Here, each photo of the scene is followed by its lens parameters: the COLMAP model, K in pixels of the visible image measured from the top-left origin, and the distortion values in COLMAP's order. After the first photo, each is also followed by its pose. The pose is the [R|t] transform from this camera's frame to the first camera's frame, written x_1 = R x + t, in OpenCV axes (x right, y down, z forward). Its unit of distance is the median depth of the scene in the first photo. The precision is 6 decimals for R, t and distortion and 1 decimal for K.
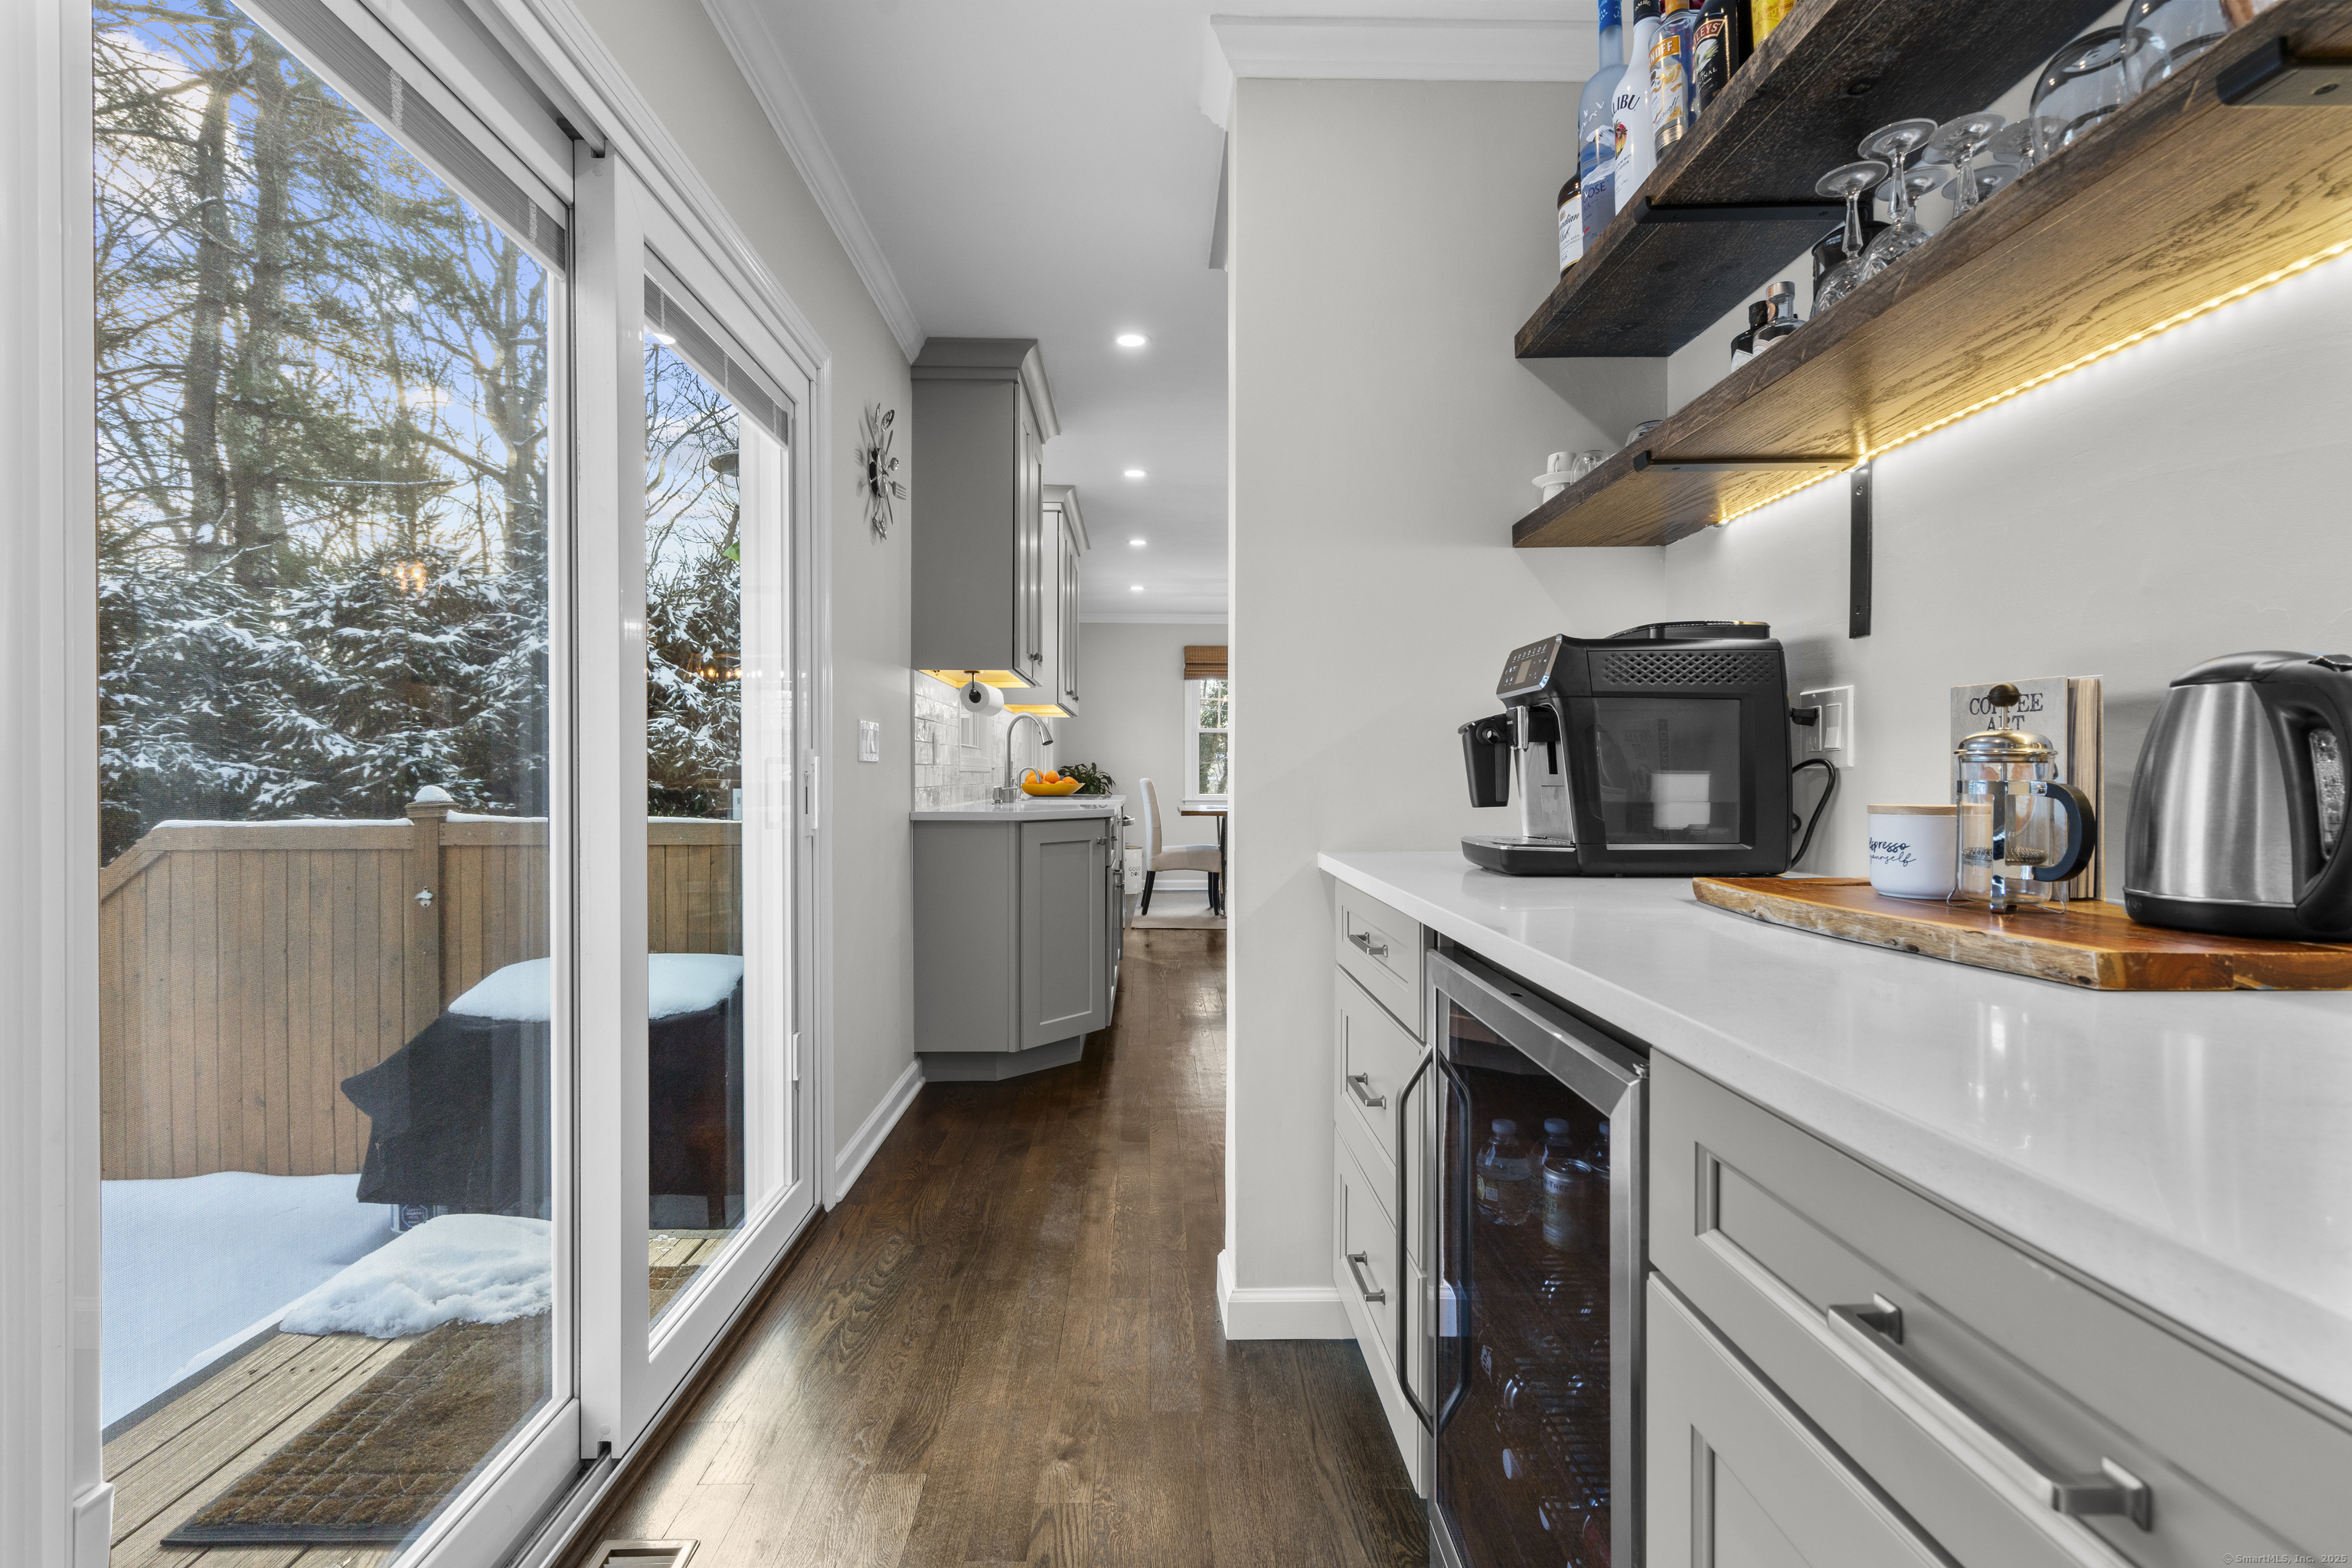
lens RADIAL K [[1075.7, 0, 1170.8], [0, 1075.7, 780.6], [0, 0, 1]] dist [-0.003453, 0.002696]
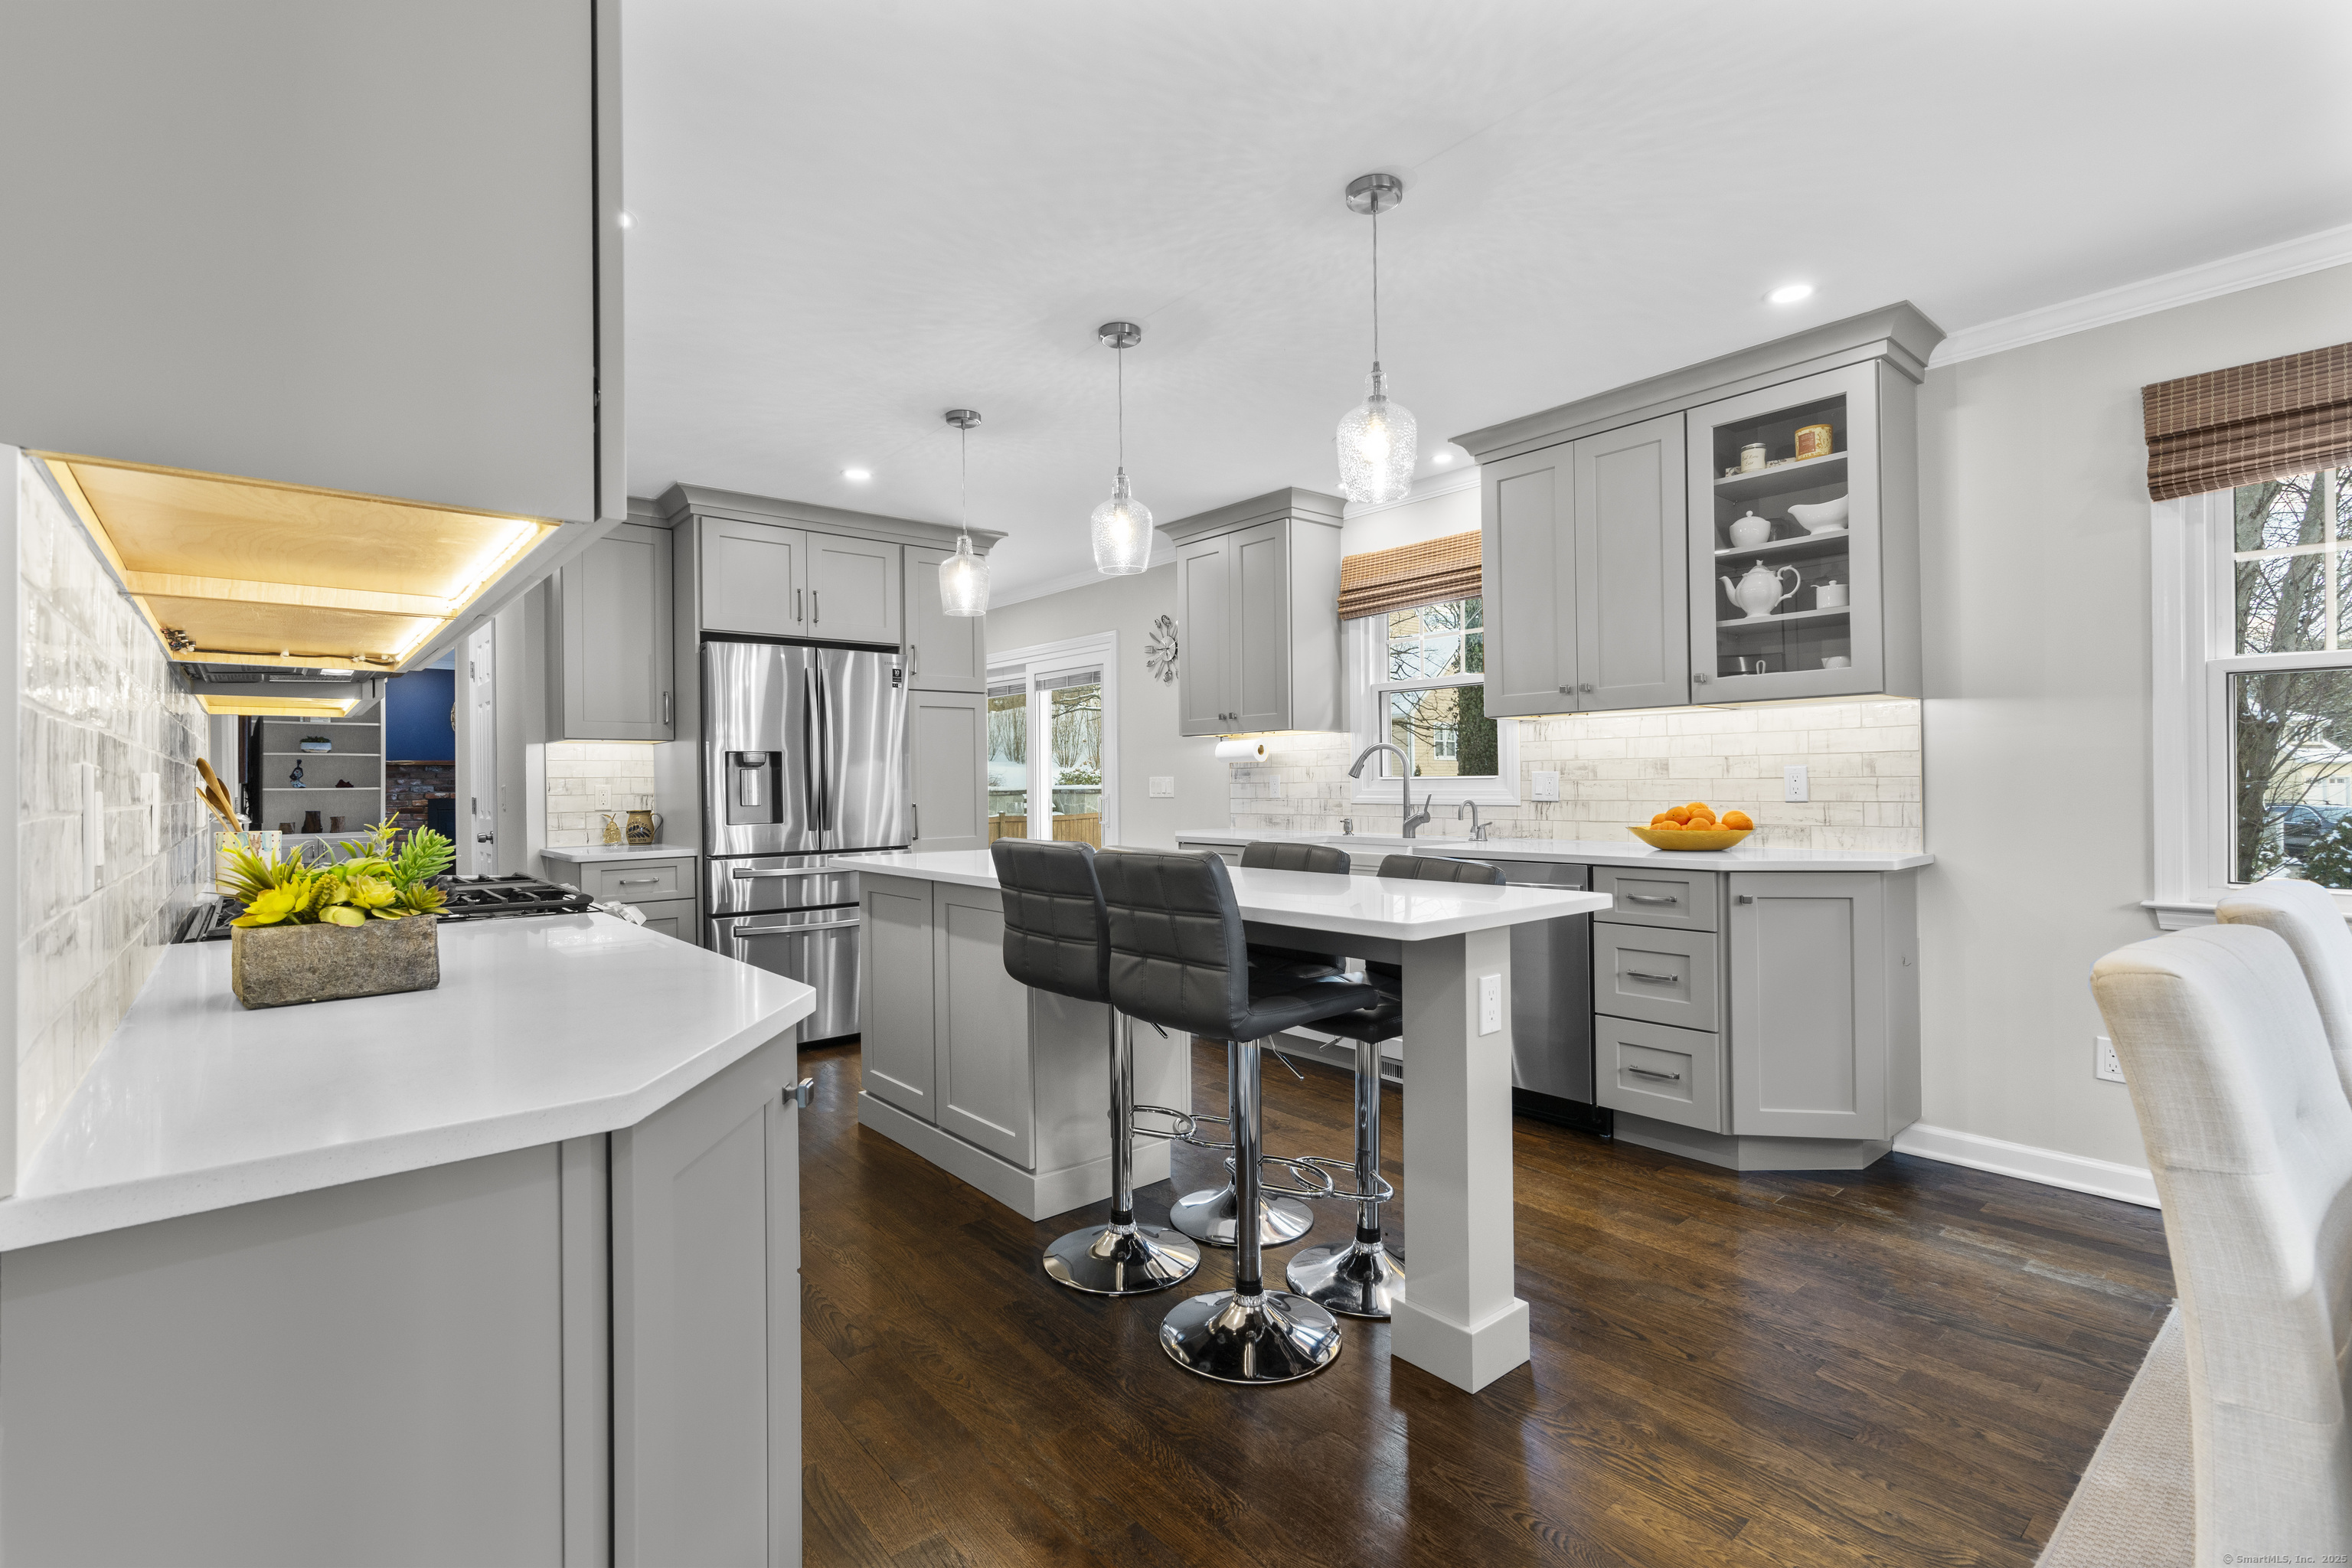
lens RADIAL K [[1075.7, 0, 1165.5], [0, 1075.7, 780.3], [0, 0, 1]] dist [-0.003453, 0.002696]
pose [[-0.783333, 0.010016, -0.621521, 0.349447], [0.010574, 0.999940, 0.002787, -0.021241], [0.621512, -0.004388, -0.783392, 0.933147]]
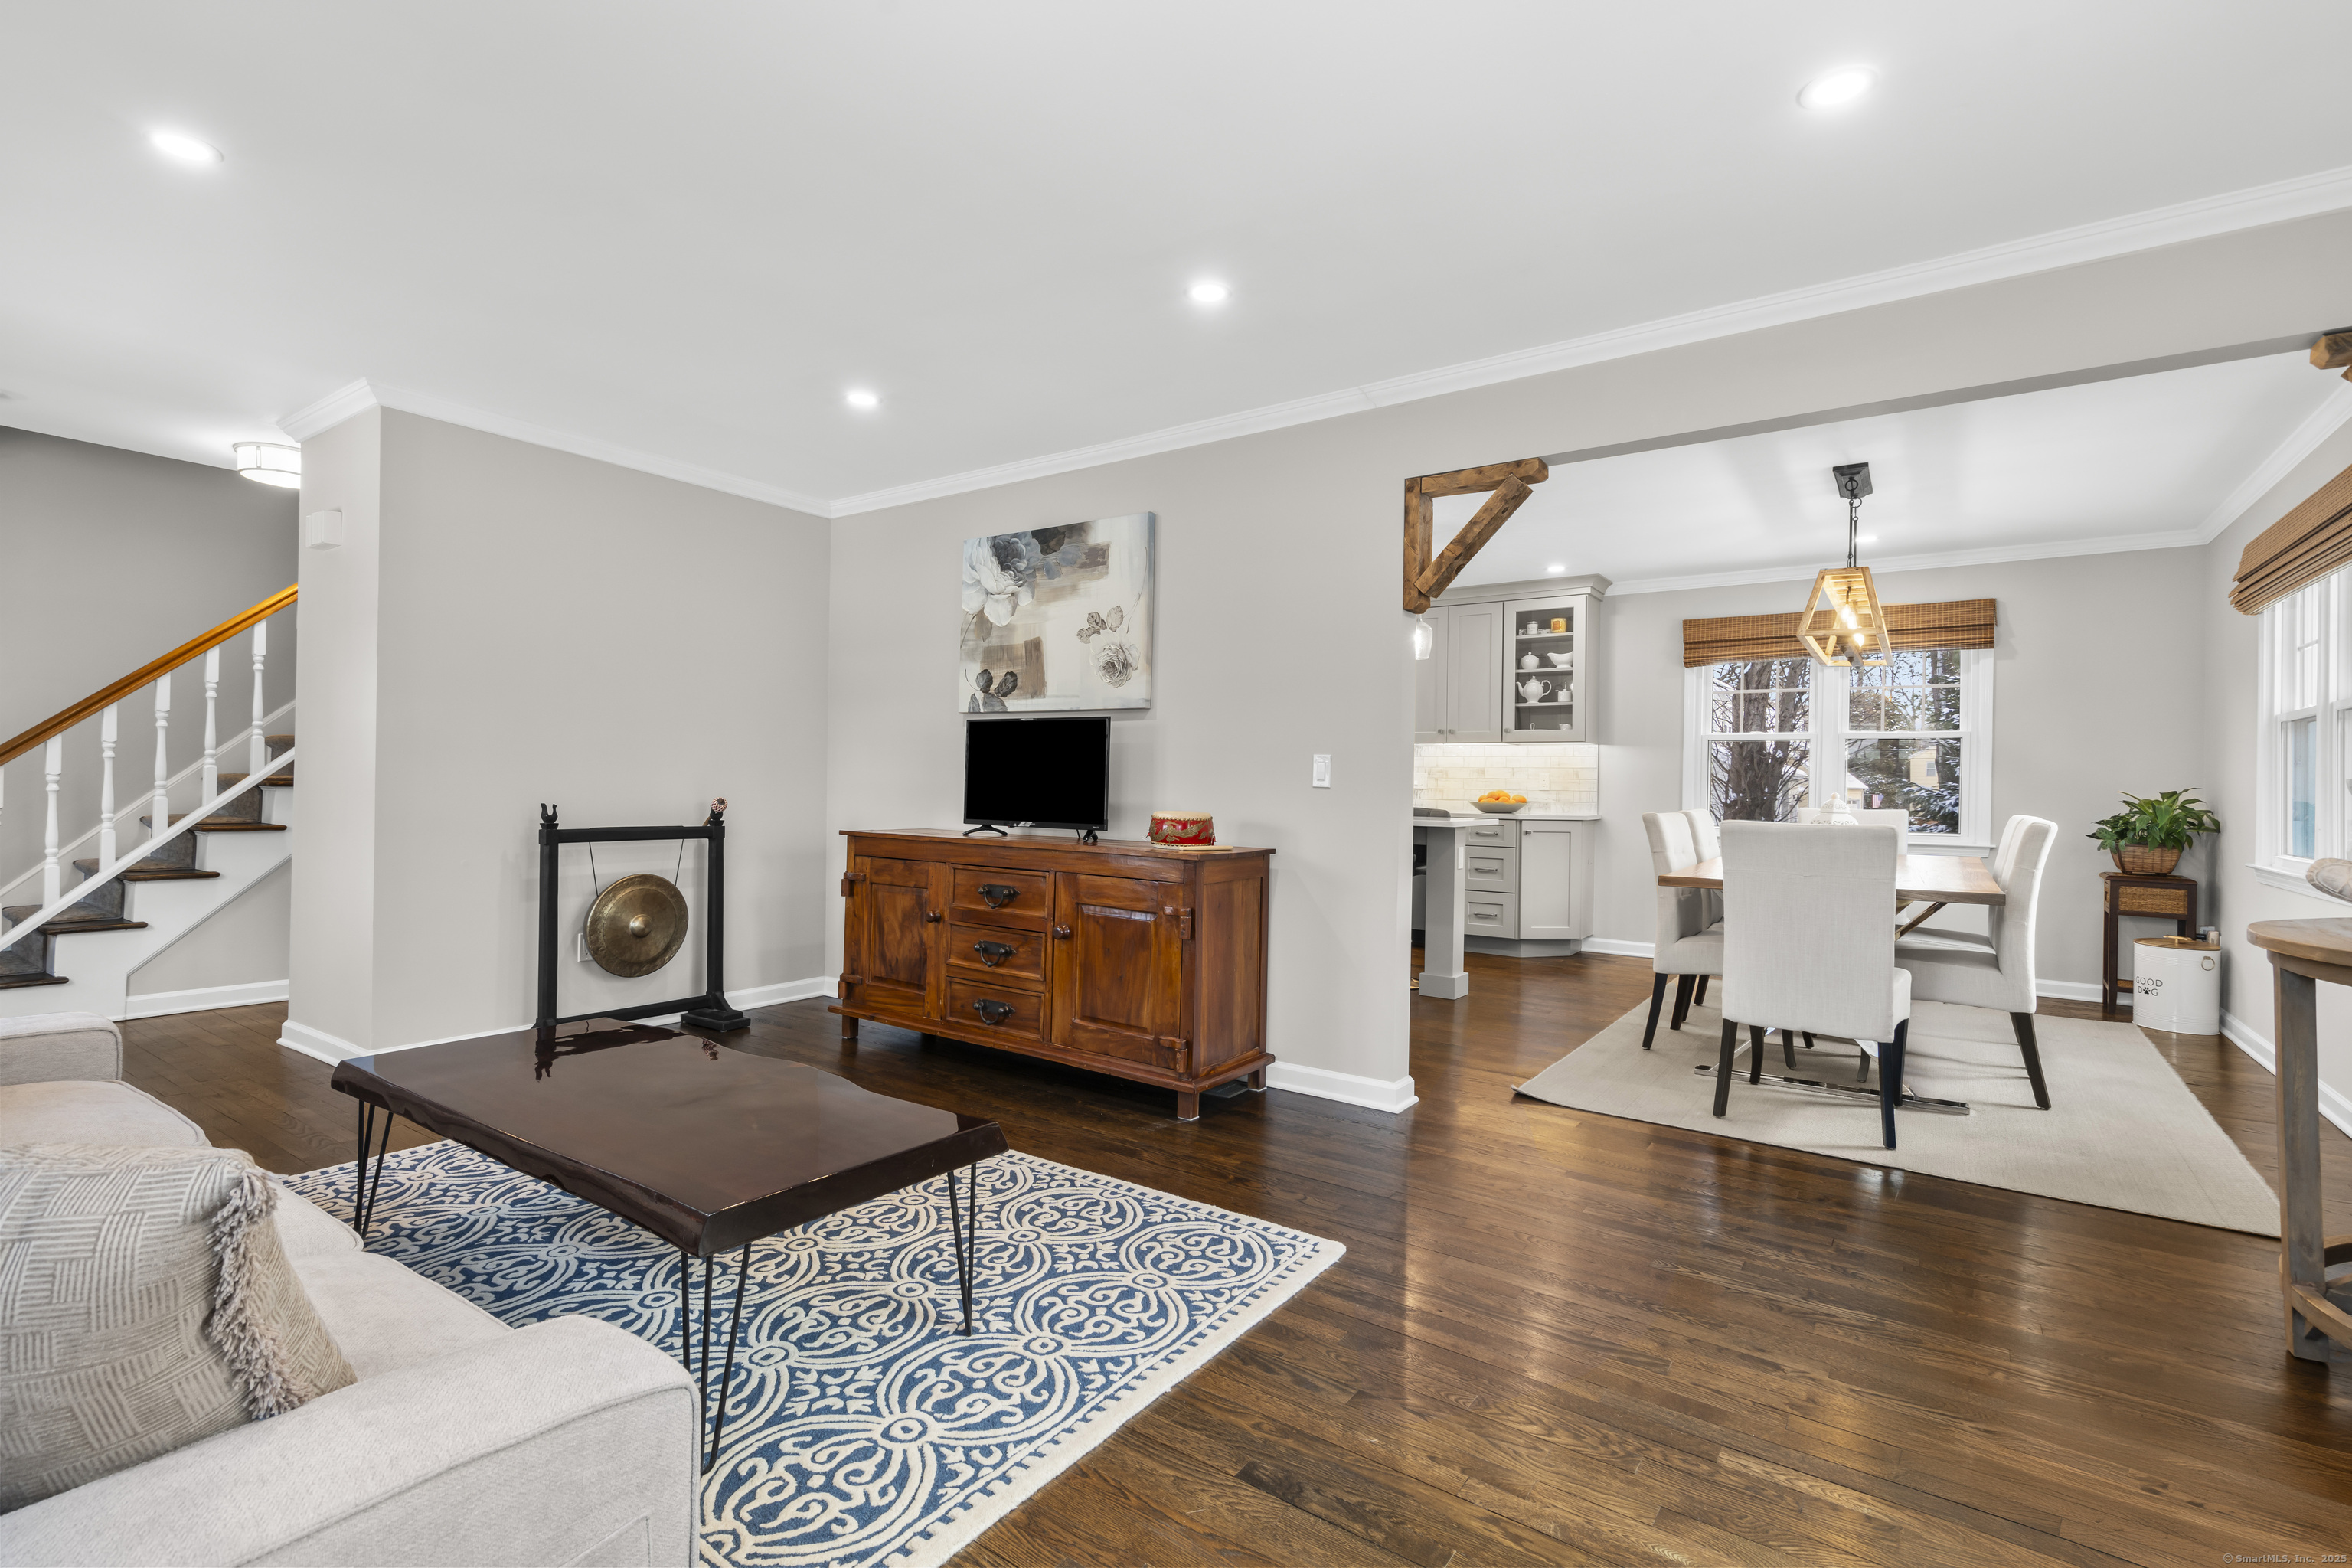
lens RADIAL K [[1075.7, 0, 1173.9], [0, 1075.7, 776.1], [0, 0, 1]] dist [-0.003453, 0.002696]
pose [[-0.596788, -0.012881, -0.802296, 0.786099], [-0.019199, 0.999814, -0.001771, -0.013394], [0.802169, 0.014346, -0.596924, 1.040047]]
